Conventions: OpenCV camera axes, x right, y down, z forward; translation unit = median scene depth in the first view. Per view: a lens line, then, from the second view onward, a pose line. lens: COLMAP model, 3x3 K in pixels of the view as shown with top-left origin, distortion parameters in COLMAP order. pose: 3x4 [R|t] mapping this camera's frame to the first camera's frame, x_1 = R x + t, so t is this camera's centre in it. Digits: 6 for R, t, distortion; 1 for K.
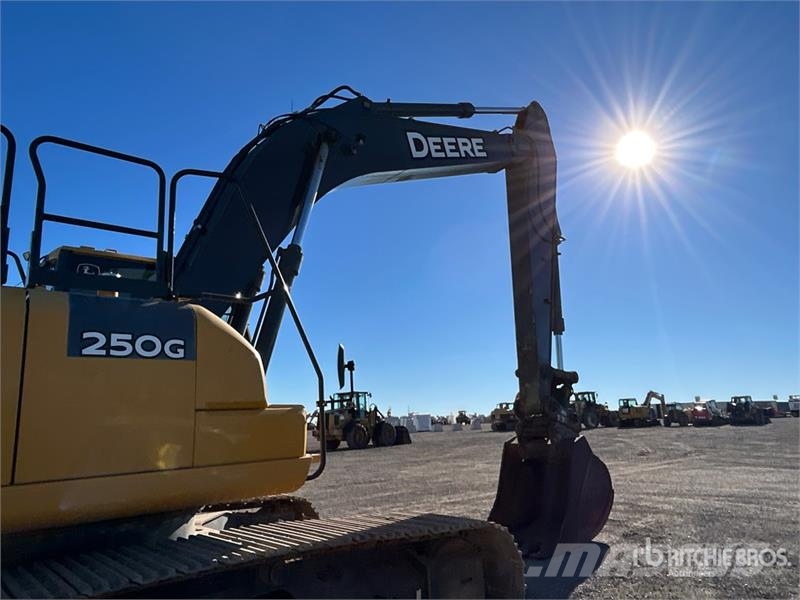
lens RADIAL K [[546.9, 0, 400.0], [0, 546.9, 300.0], [0, 0, 1]] dist [0.065089, -0.061391]
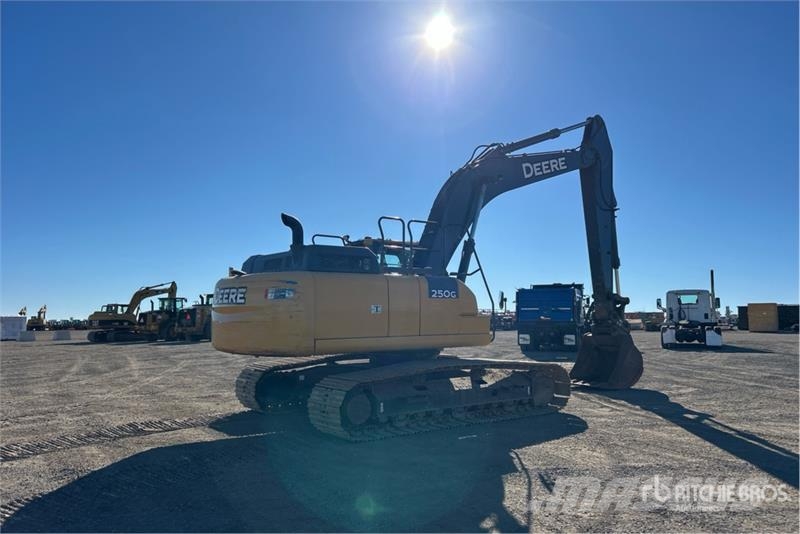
lens RADIAL K [[648.5, 0, 399.3], [0, 648.5, 244.7], [0, 0, 1]] dist [0.010389, 0.004020]
pose [[0.996638, 0.017232, -0.080092, -0.190672], [-0.011137, 0.997050, 0.075939, -0.185391], [0.081165, -0.074791, 0.993891, -1.026050]]
